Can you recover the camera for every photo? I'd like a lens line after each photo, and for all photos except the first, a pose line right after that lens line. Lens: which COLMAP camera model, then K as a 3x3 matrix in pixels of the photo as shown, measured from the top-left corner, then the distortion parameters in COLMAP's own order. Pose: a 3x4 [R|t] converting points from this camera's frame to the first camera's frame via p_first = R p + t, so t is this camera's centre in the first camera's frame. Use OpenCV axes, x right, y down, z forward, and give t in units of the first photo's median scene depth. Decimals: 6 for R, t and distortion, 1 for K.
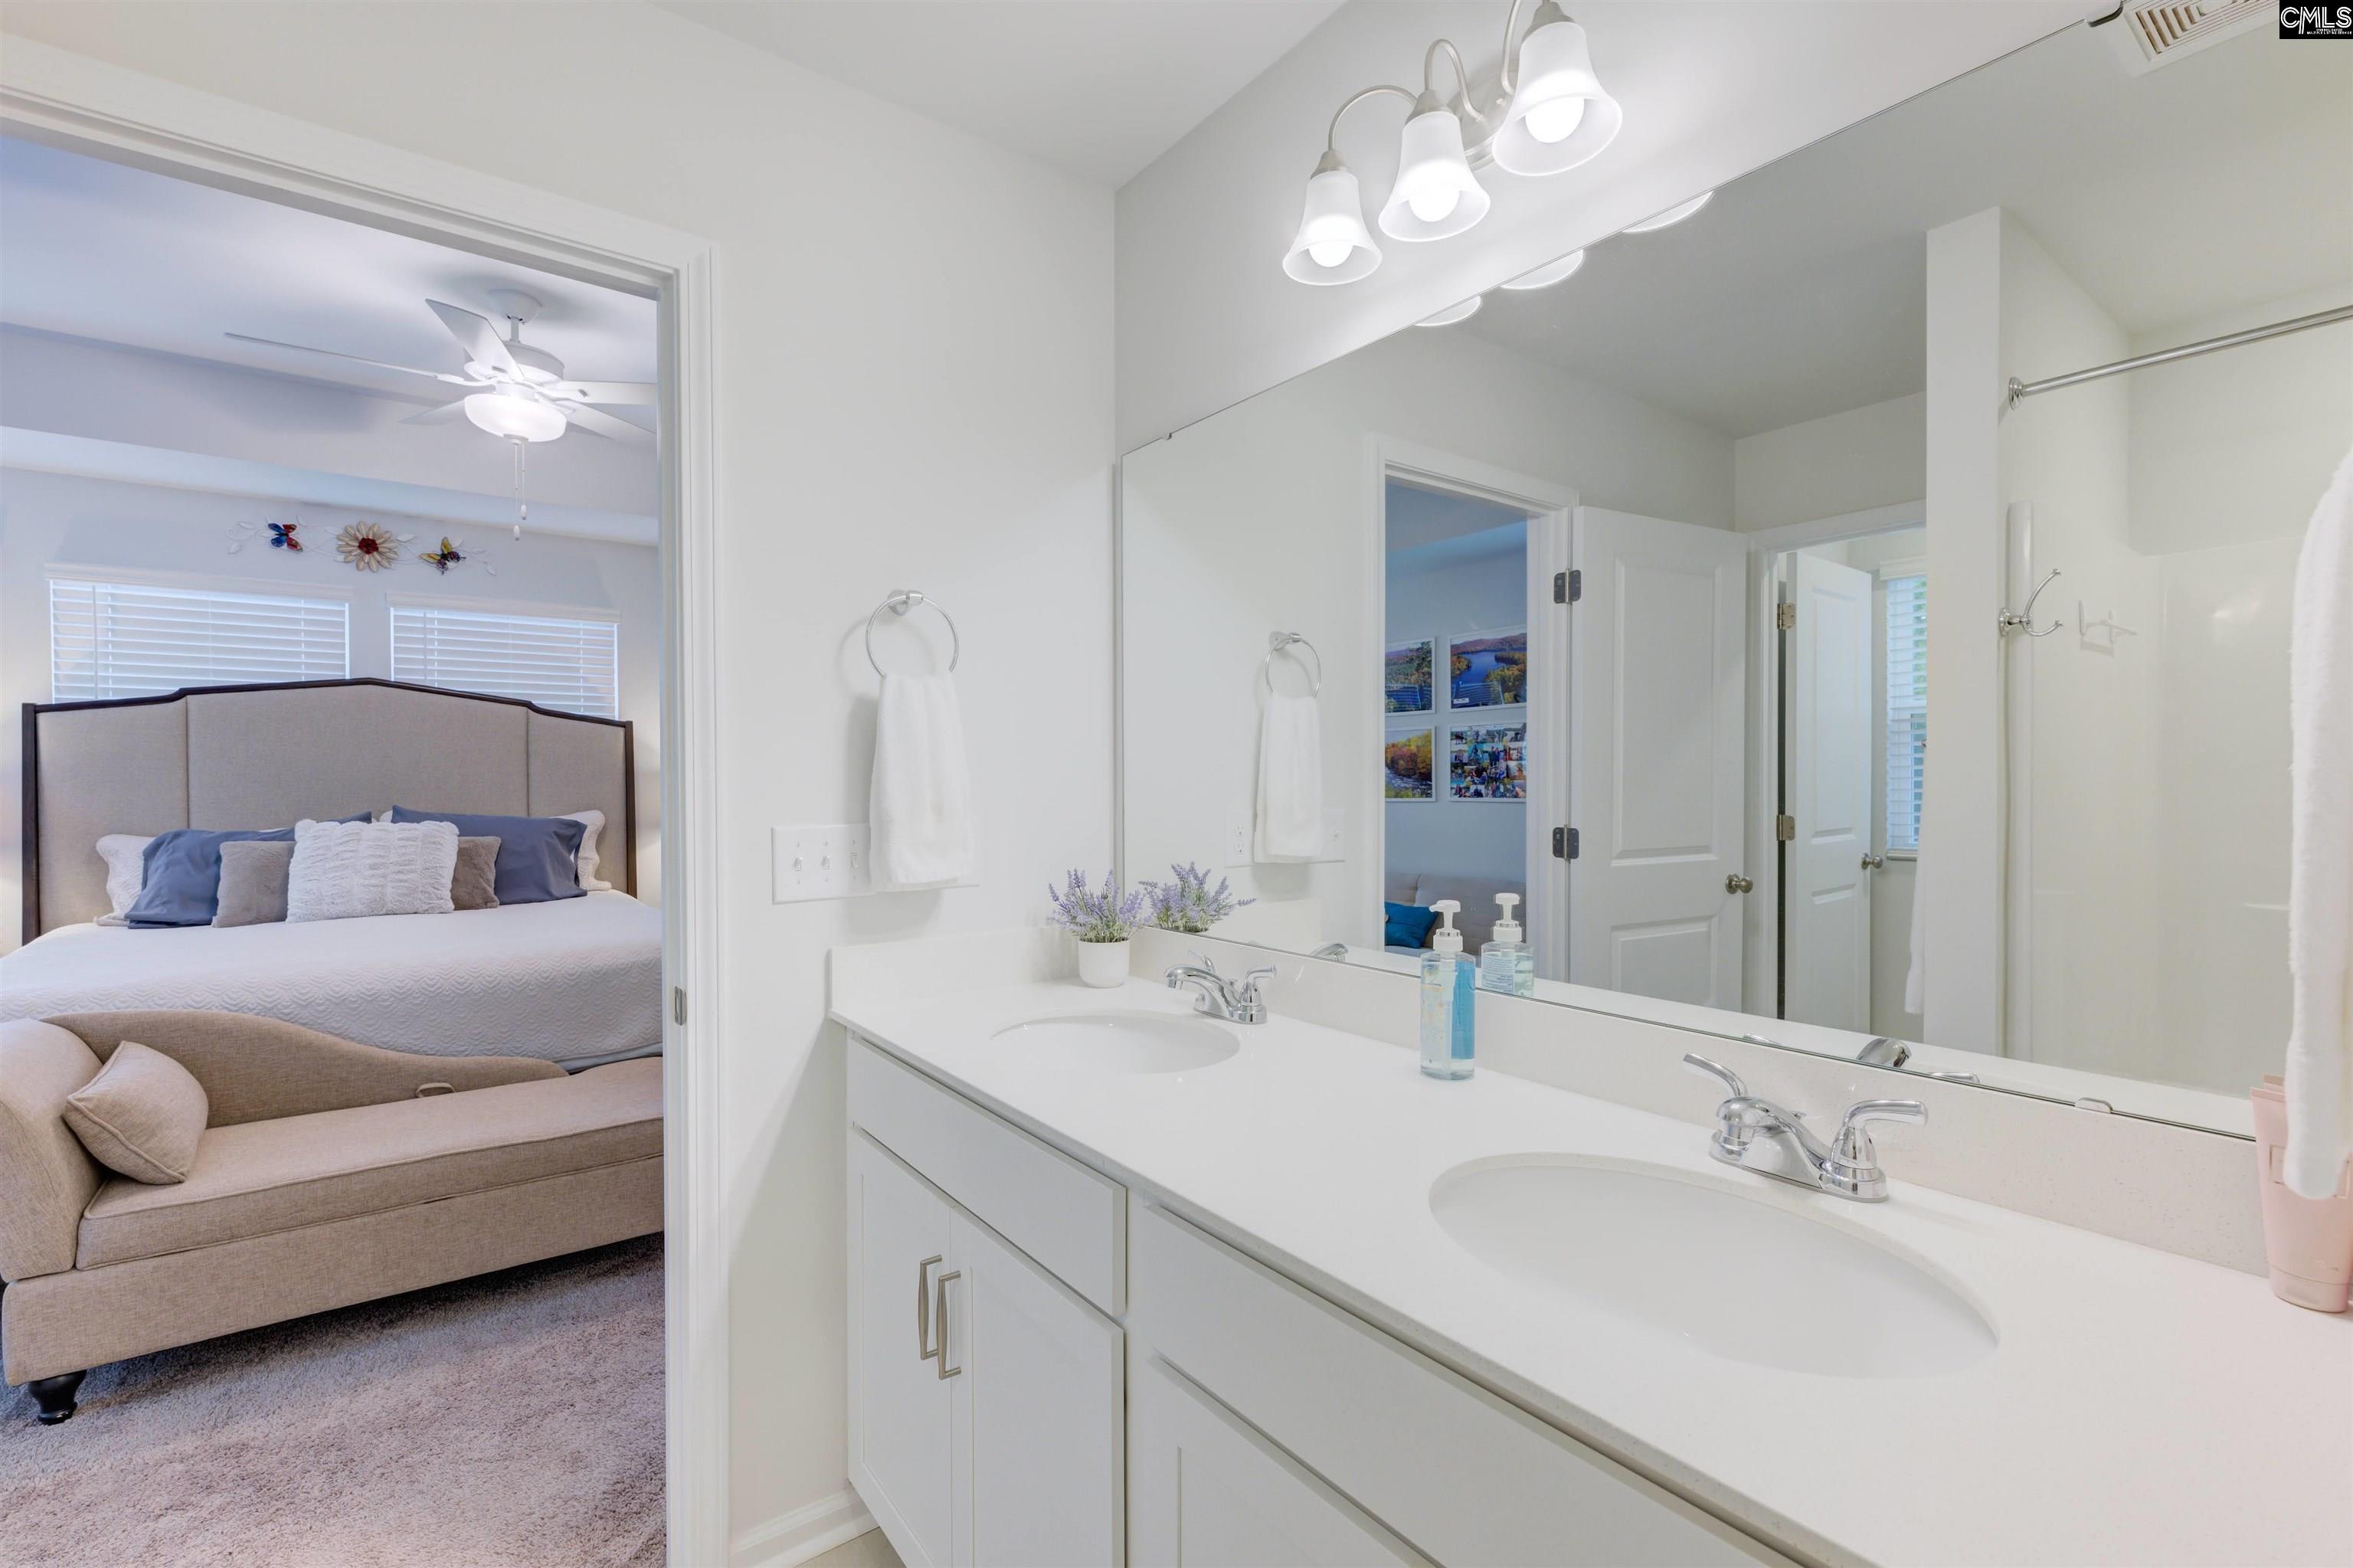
lens RADIAL K [[1031.5, 0, 1174.8], [0, 1031.5, 792.4], [0, 0, 1]] dist [0.001519, 0.000814]
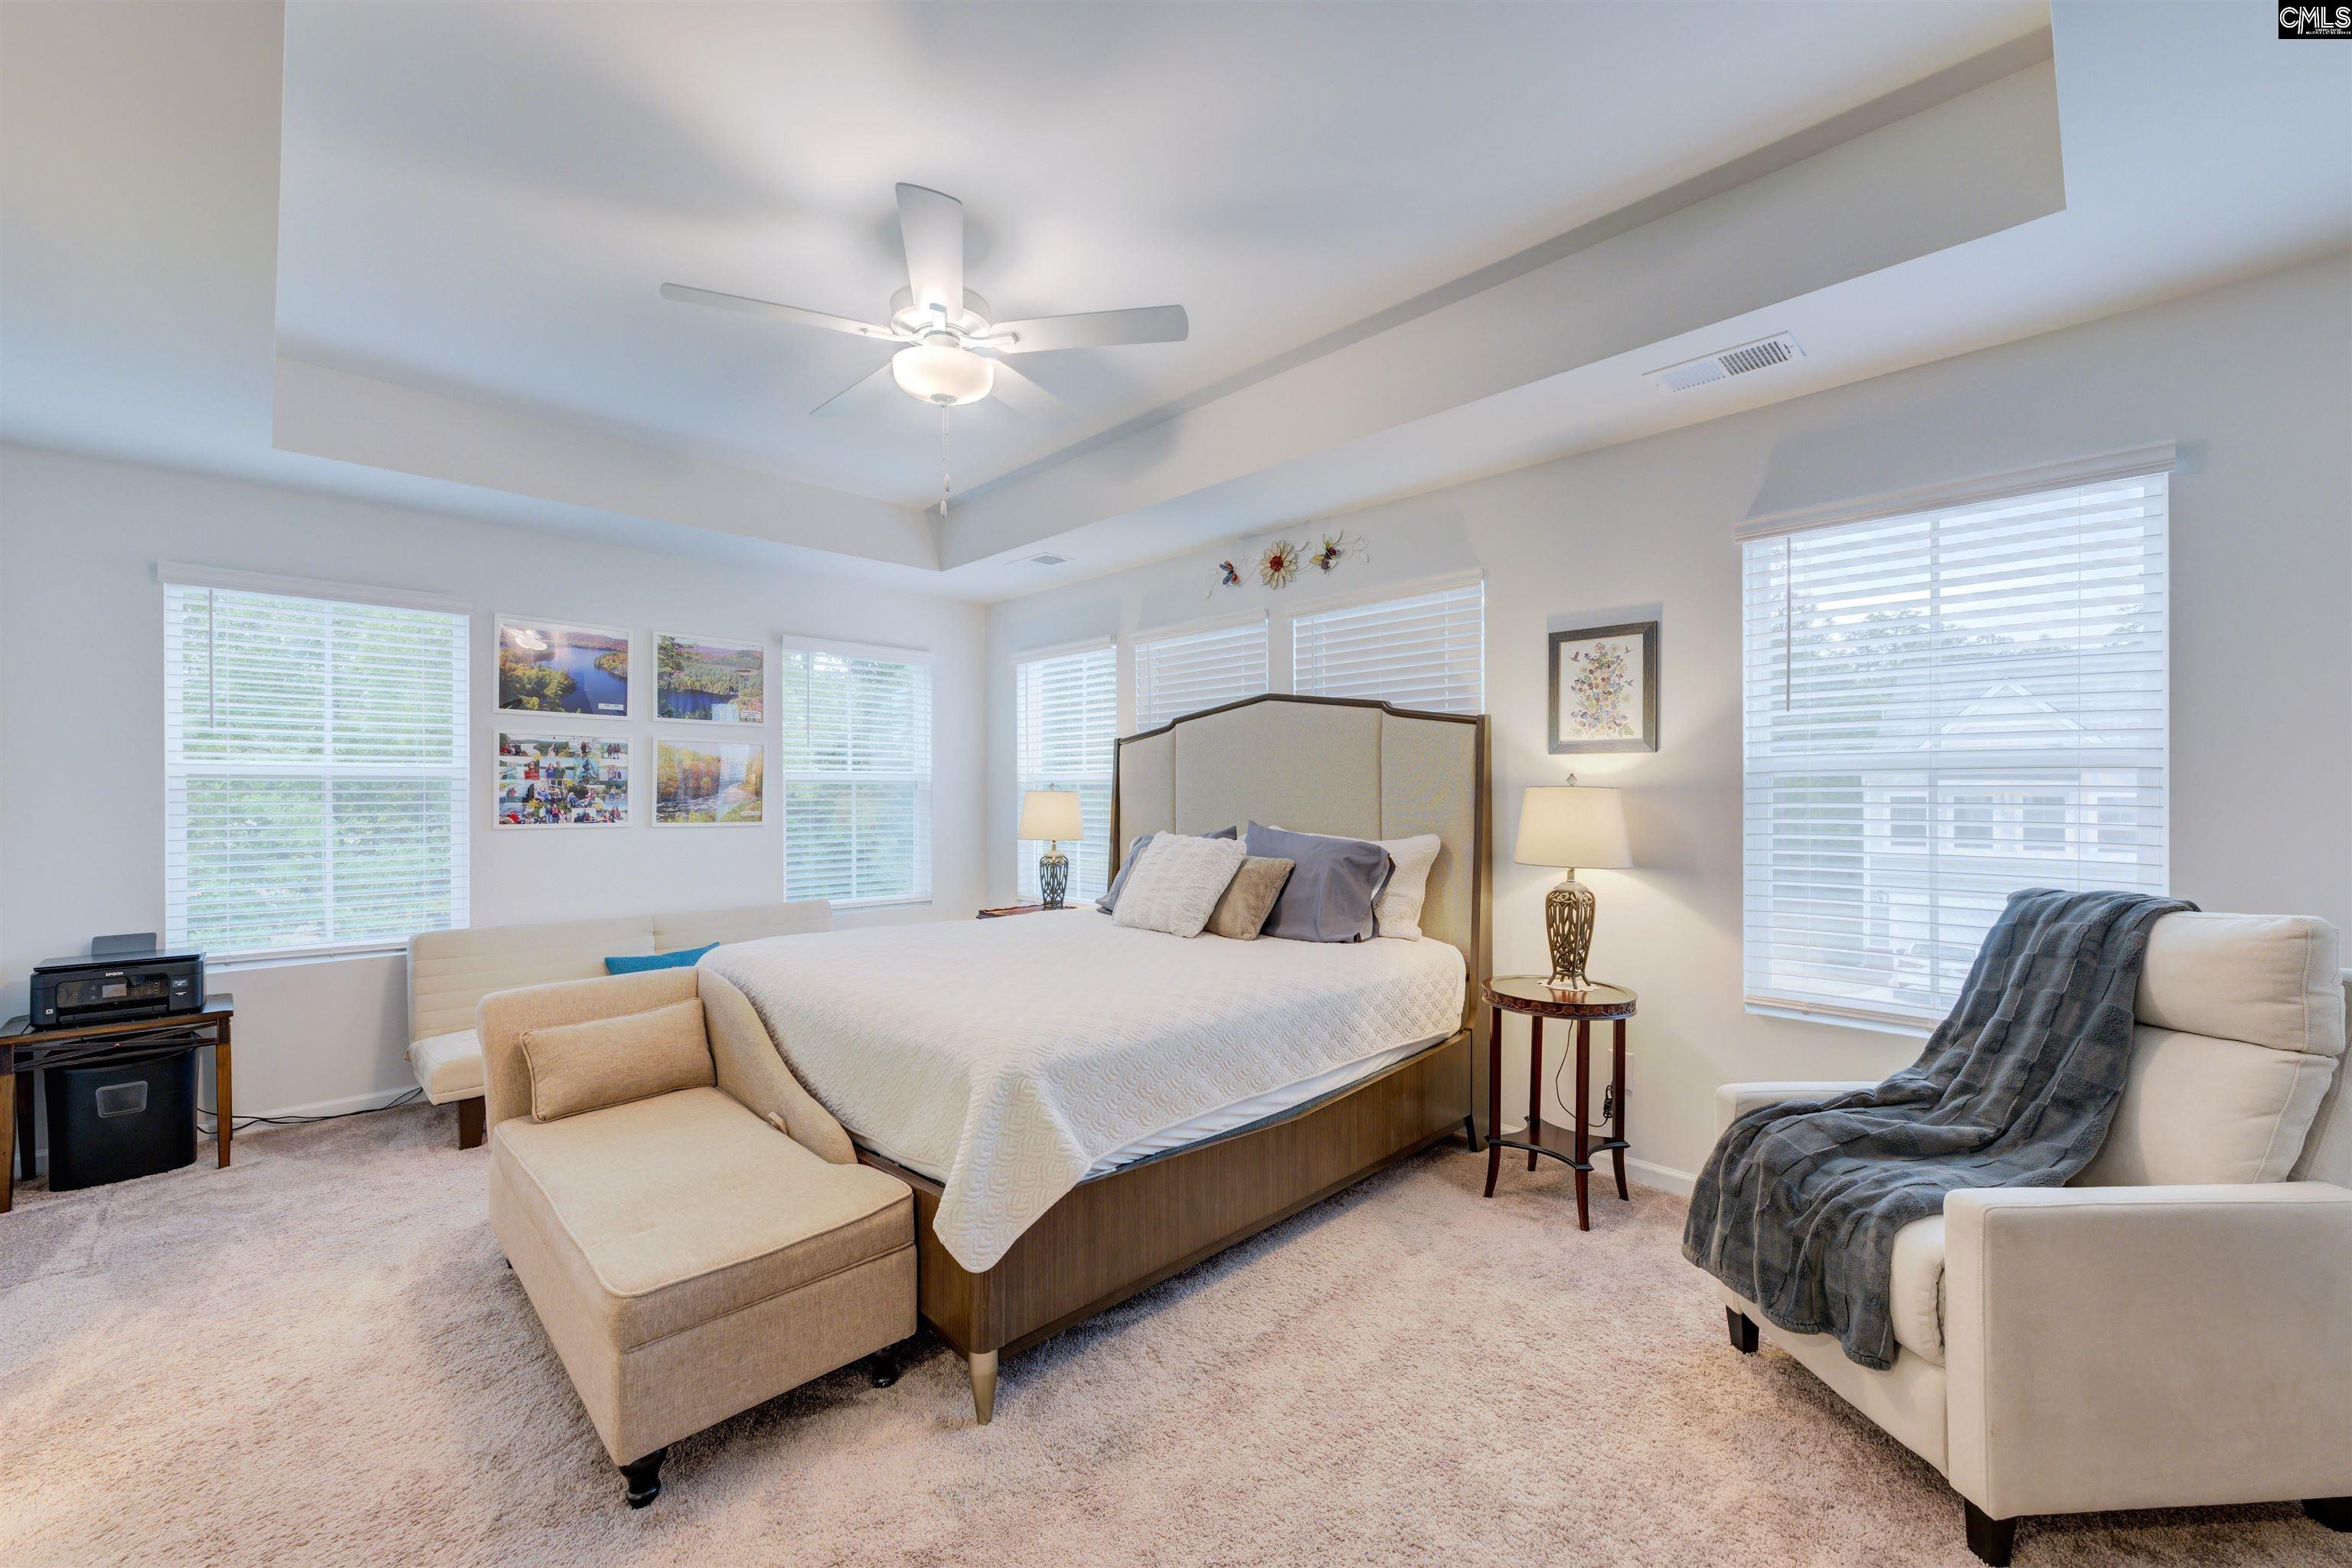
lens RADIAL K [[940.5, 0, 1159.1], [0, 940.5, 793.5], [0, 0, 1]] dist [0.000555, 0.000373]
pose [[0.131806, 0.000337, -0.991275, 0.126736], [-0.012686, 0.999919, -0.001347, -0.011331], [0.991194, 0.012753, 0.131800, 0.827037]]
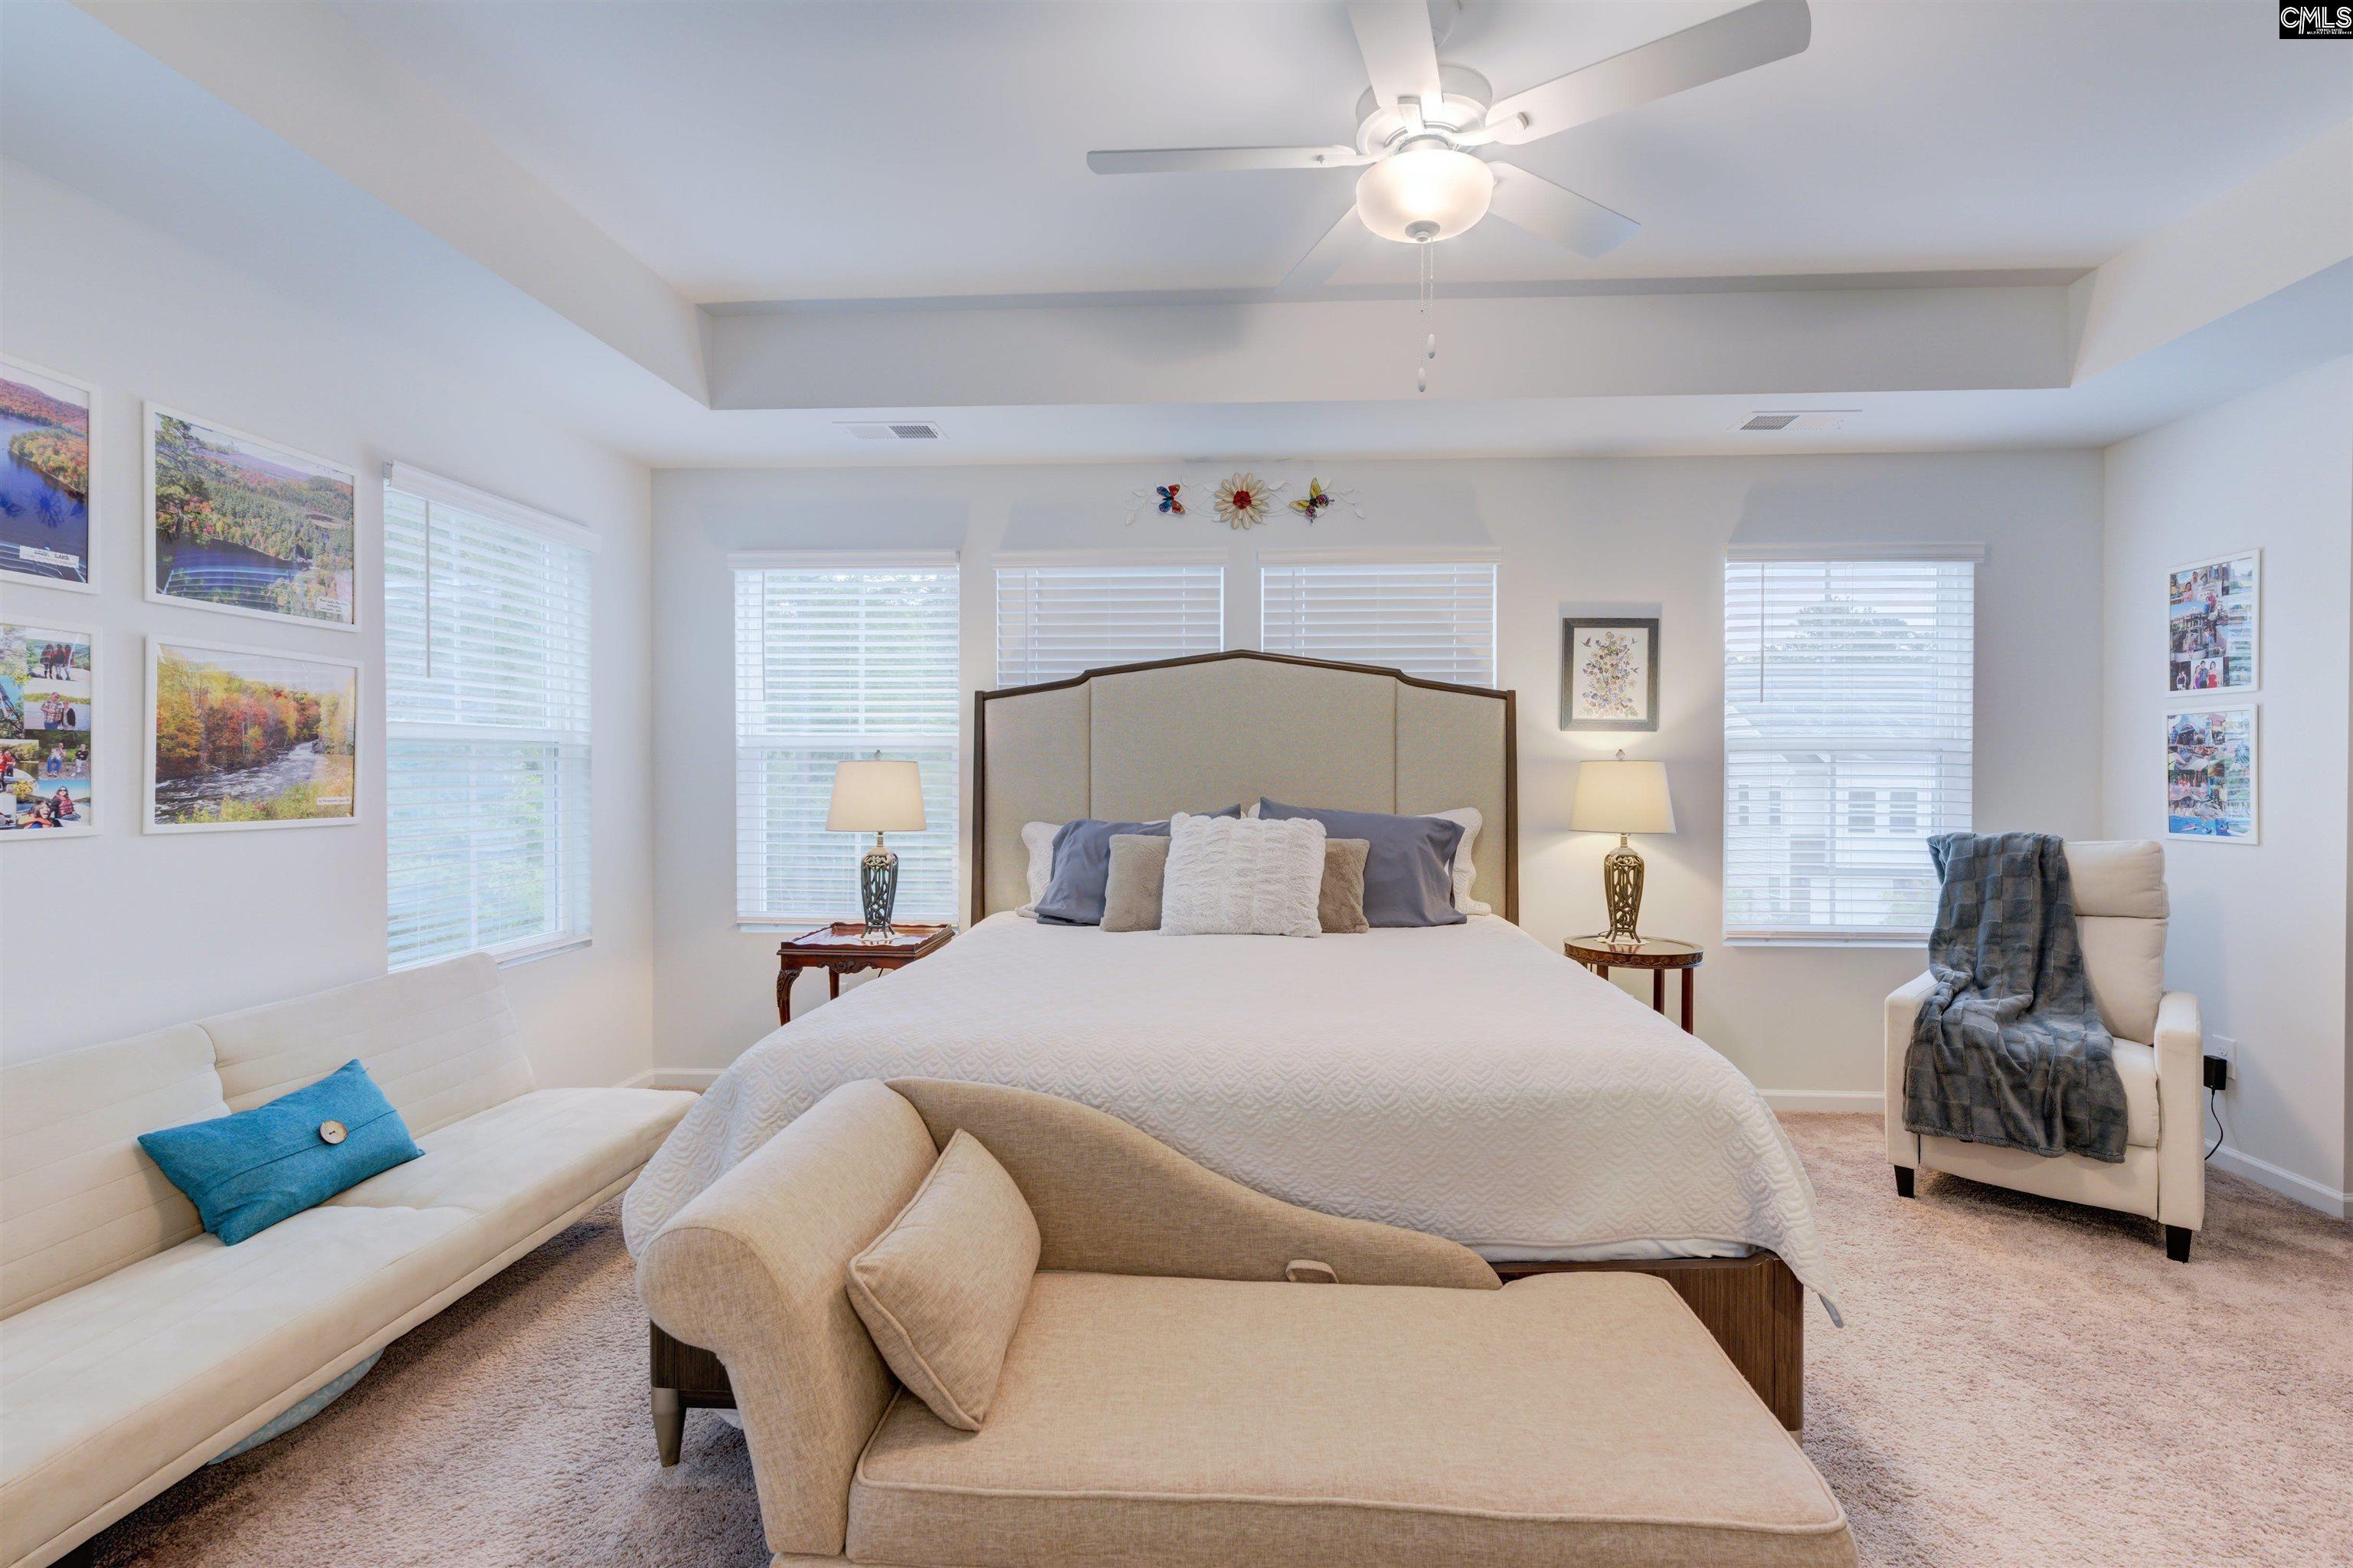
lens RADIAL K [[1044.1, 0, 1209.1], [0, 1044.1, 779.1], [0, 0, 1]] dist [-0.000694, -0.000102]
pose [[0.766706, 0.010759, -0.641908, -0.249734], [-0.012475, 0.999920, 0.001860, -0.003415], [0.641877, 0.006582, 0.766780, 0.328653]]
